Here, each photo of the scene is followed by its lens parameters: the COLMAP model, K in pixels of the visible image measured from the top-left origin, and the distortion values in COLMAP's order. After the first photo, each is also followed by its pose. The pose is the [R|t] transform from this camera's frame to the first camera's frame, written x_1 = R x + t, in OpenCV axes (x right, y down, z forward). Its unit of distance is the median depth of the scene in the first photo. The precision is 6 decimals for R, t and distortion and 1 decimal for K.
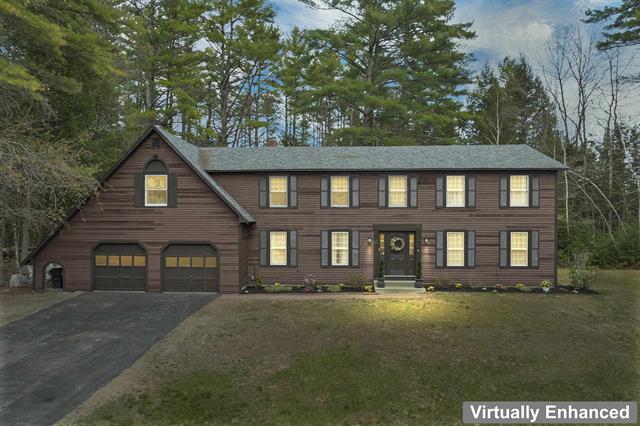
lens RADIAL K [[456.0, 0, 324.1], [0, 456.0, 217.0], [0, 0, 1]] dist [-0.032162, 0.004963]
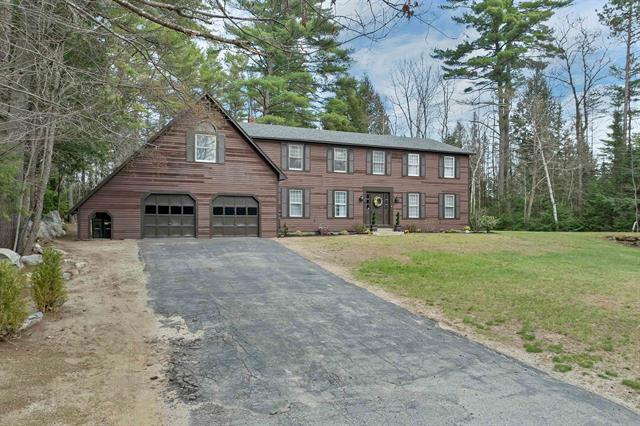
lens RADIAL K [[456.0, 0, 323.4], [0, 456.0, 218.3], [0, 0, 1]] dist [-0.032162, 0.004963]
pose [[0.892201, 0.005050, 0.451610, -0.598108], [-0.001684, 0.999968, -0.007855, 0.120279], [-0.451635, 0.006248, 0.892181, -0.138728]]
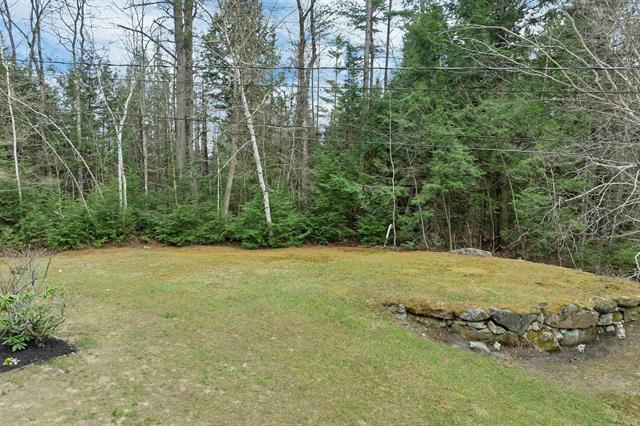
lens RADIAL K [[456.0, 0, 325.0], [0, 456.0, 219.0], [0, 0, 1]] dist [-0.032162, 0.004963]
pose [[0.480917, -0.077933, 0.873296, 0.321577], [-0.004548, 0.995807, 0.091370, 0.003836], [-0.876754, -0.047913, 0.478546, 0.531321]]
